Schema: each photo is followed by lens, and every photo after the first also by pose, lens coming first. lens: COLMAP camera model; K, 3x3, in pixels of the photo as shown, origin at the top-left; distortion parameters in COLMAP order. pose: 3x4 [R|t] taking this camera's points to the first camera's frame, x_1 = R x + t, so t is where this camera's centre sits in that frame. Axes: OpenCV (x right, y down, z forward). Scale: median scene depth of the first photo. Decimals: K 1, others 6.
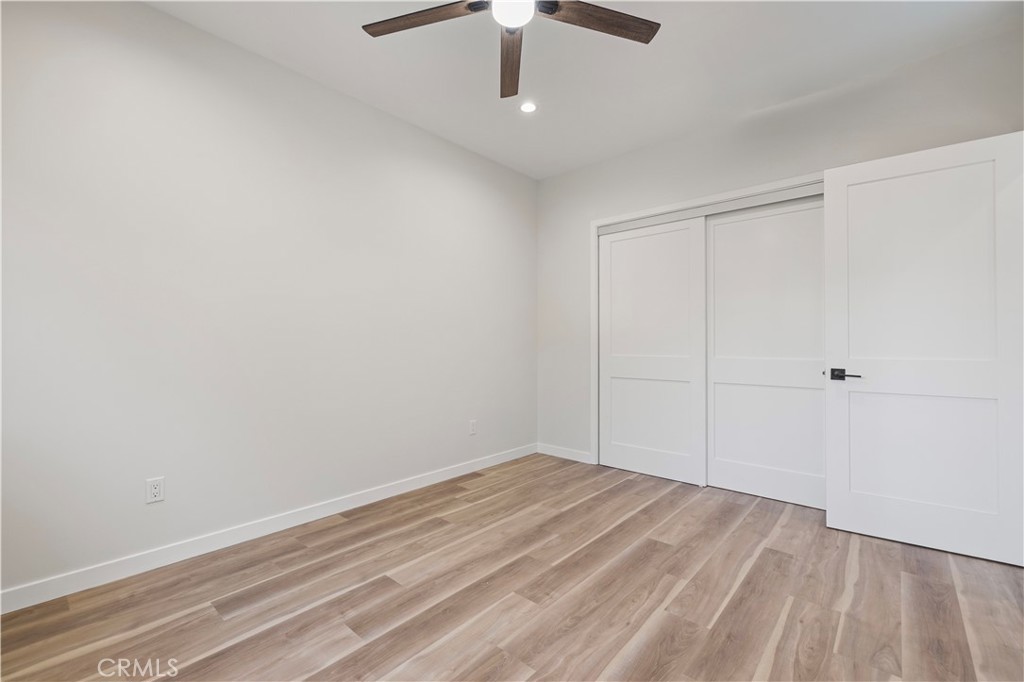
lens RADIAL K [[432.2, 0, 504.6], [0, 432.2, 341.3], [0, 0, 1]] dist [-0.001054, -0.000382]
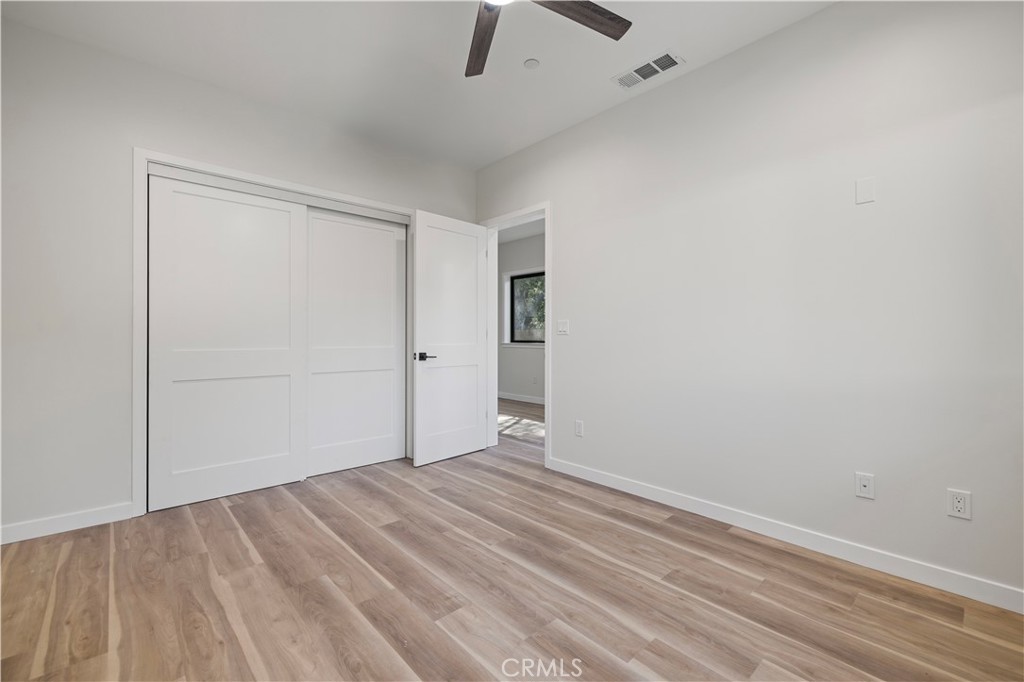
lens RADIAL K [[432.2, 0, 504.6], [0, 432.2, 341.3], [0, 0, 1]] dist [-0.001054, -0.000382]
pose [[0.106755, -0.010303, 0.994232, -0.608629], [-0.006260, 0.999920, 0.011034, 0.008291], [-0.994266, -0.007402, 0.106682, 0.577224]]
